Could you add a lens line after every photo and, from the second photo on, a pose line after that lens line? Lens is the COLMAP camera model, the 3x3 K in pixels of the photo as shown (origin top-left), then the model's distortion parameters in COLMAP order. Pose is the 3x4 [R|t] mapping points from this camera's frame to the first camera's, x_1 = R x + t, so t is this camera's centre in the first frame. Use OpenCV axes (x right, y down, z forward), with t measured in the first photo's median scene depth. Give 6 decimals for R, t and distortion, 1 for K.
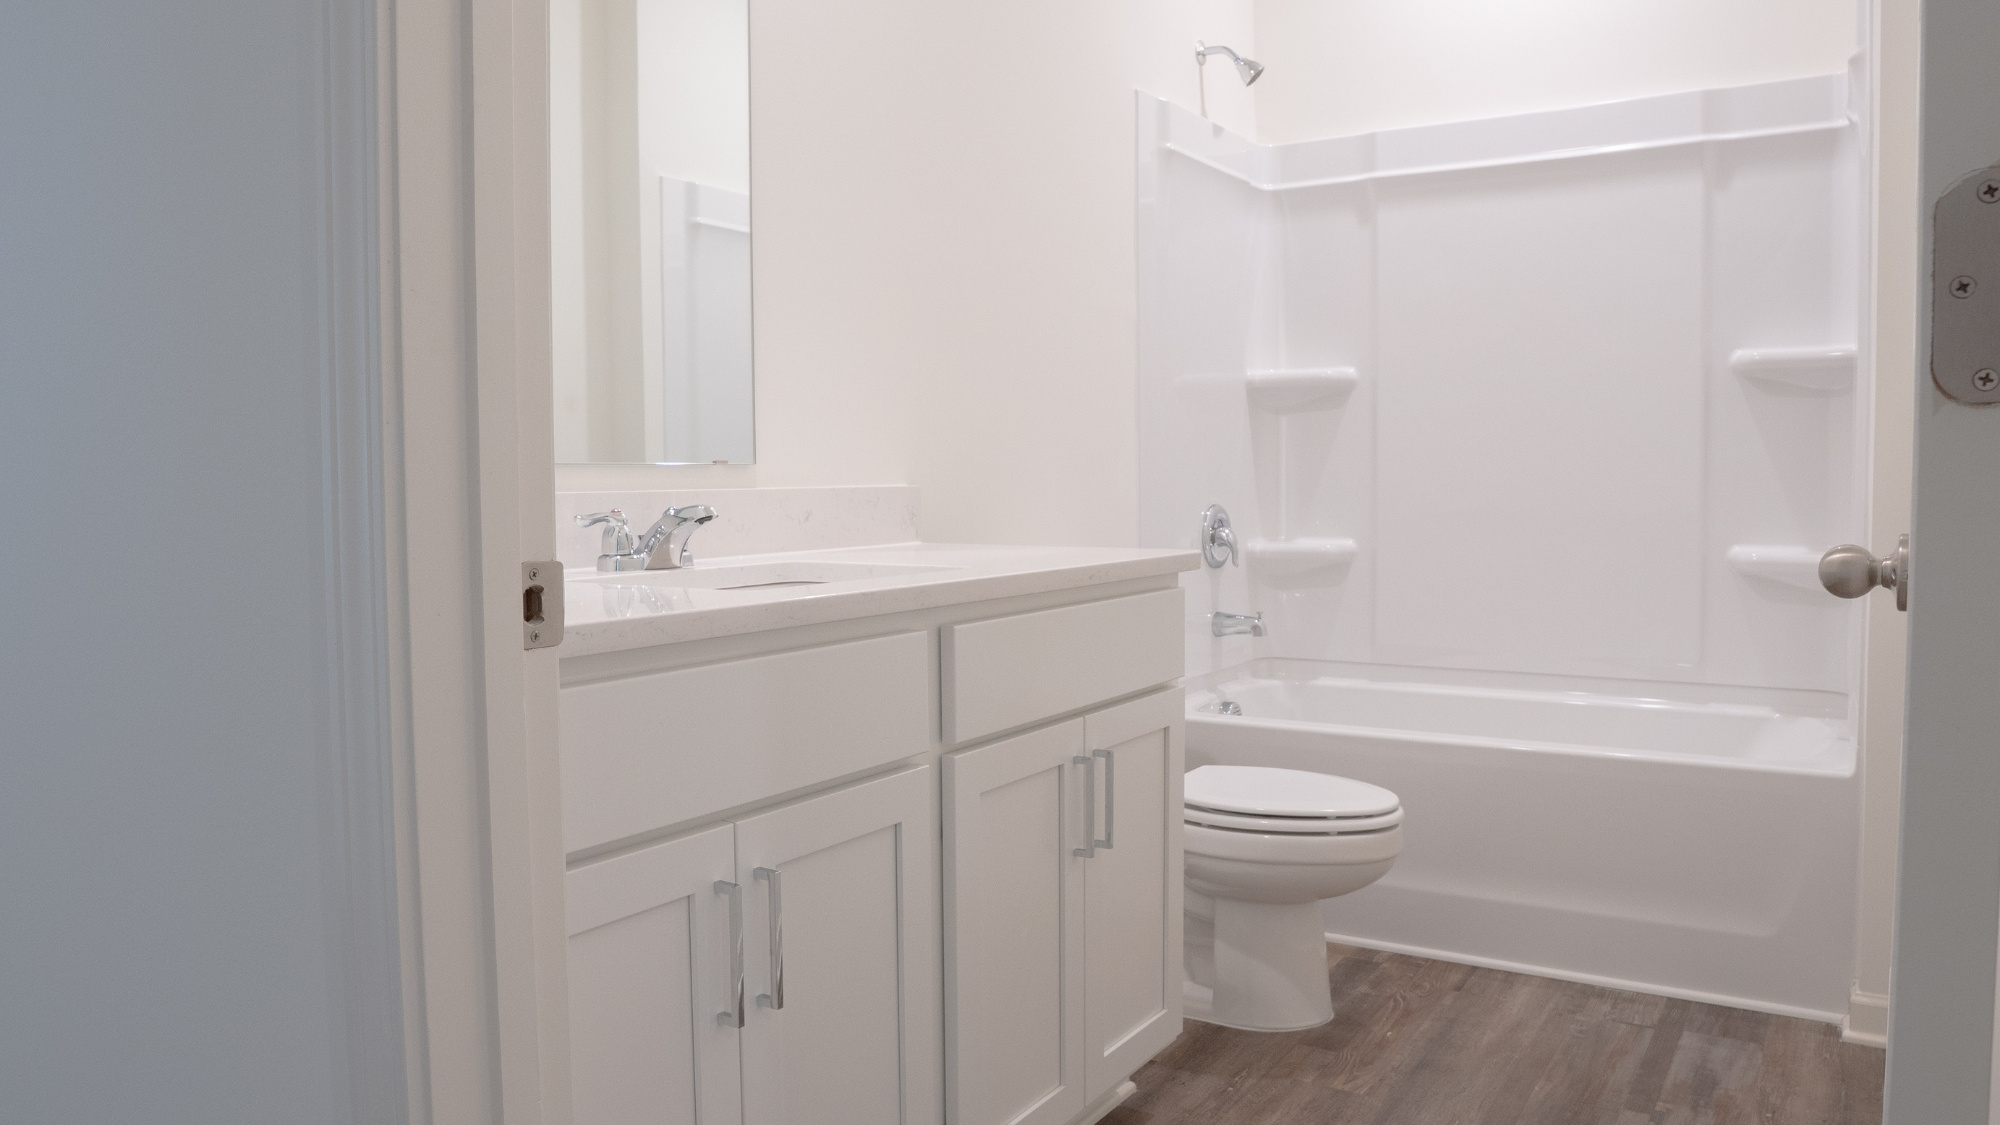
lens RADIAL K [[1412.9, 0, 994.0], [0, 1412.9, 570.3], [0, 0, 1]] dist [-0.068082, 0.004011]
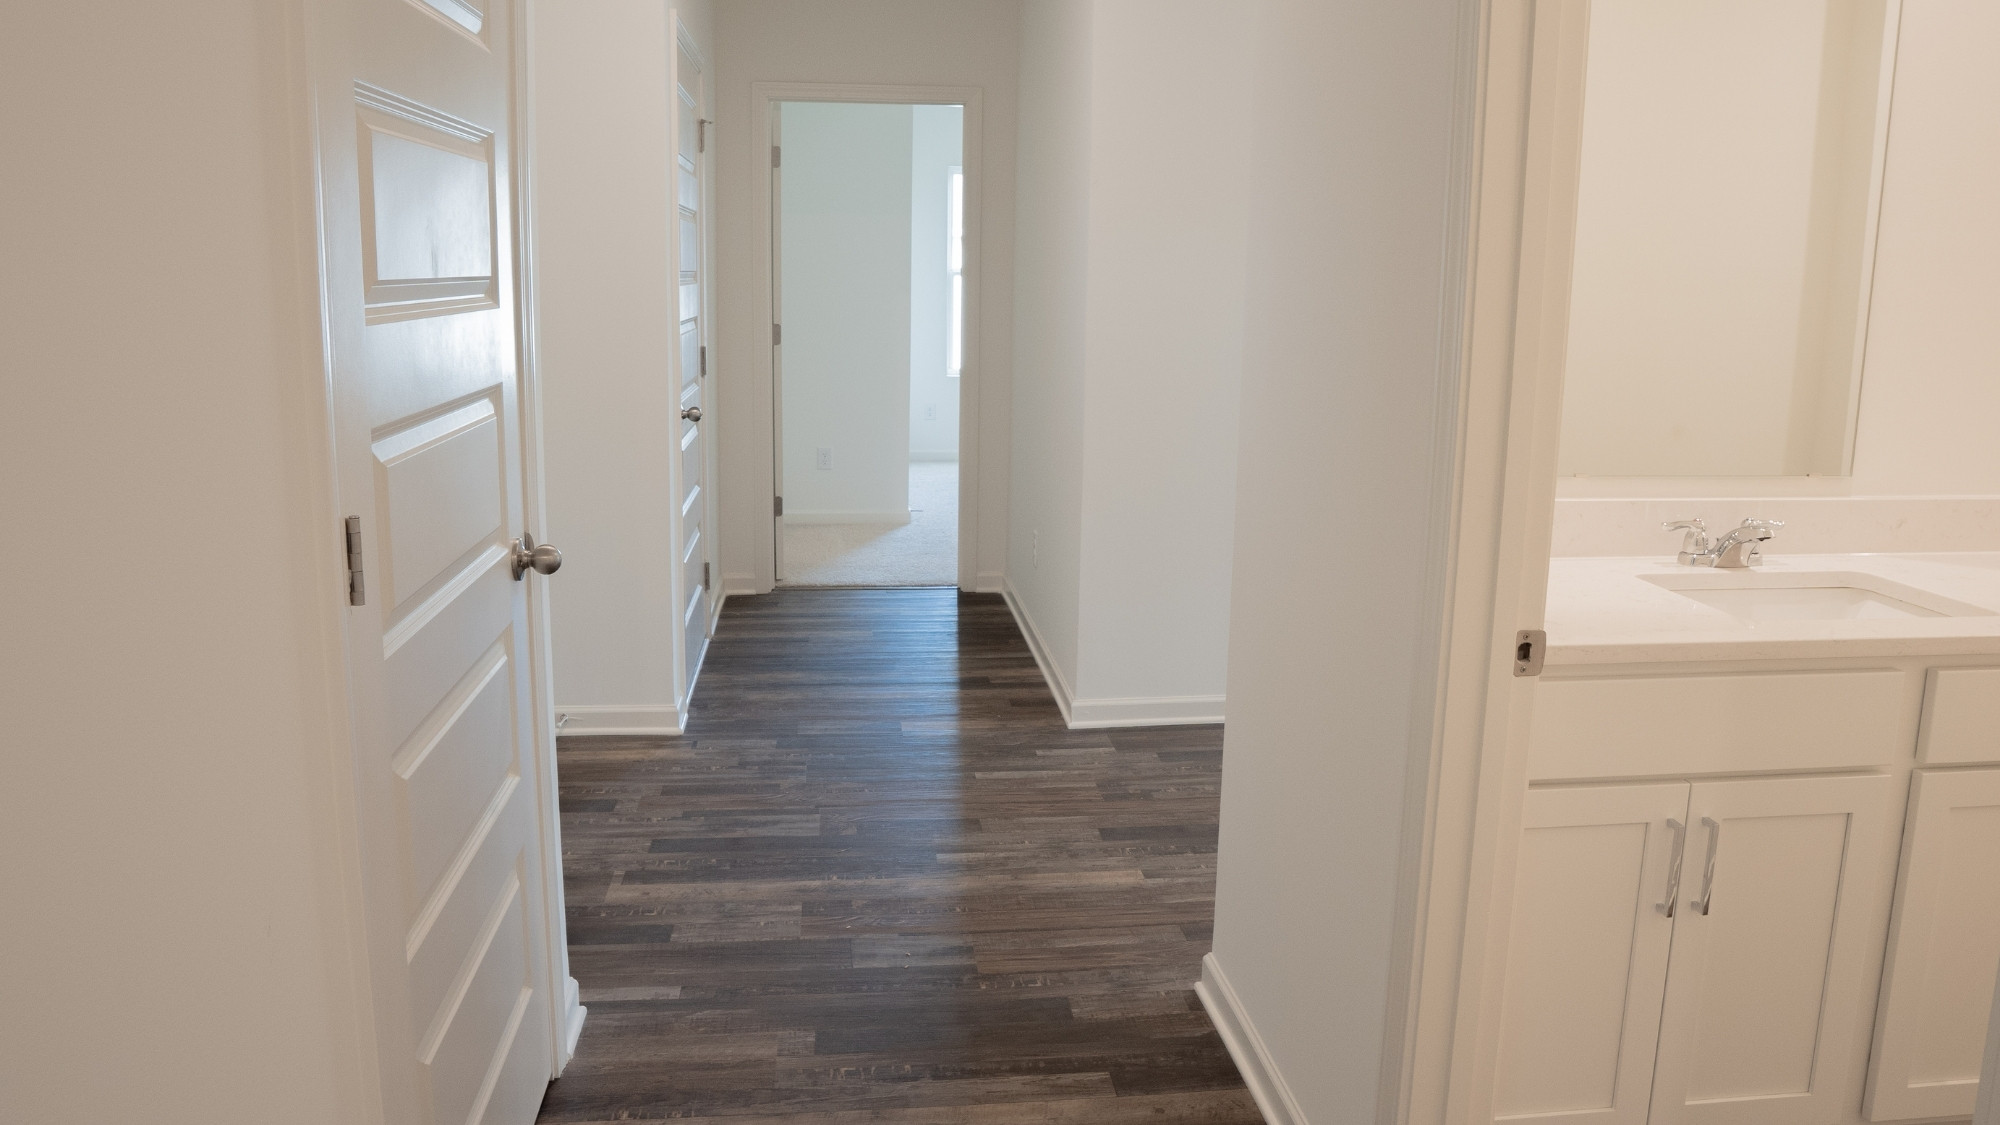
lens RADIAL K [[1412.9, 0, 1000.9], [0, 1412.9, 563.5], [0, 0, 1]] dist [-0.068082, 0.004011]
pose [[0.651396, 0.180252, -0.737016, 0.302193], [-0.080484, 0.982306, 0.169108, -0.189107], [0.754457, -0.050838, 0.654377, -0.382985]]
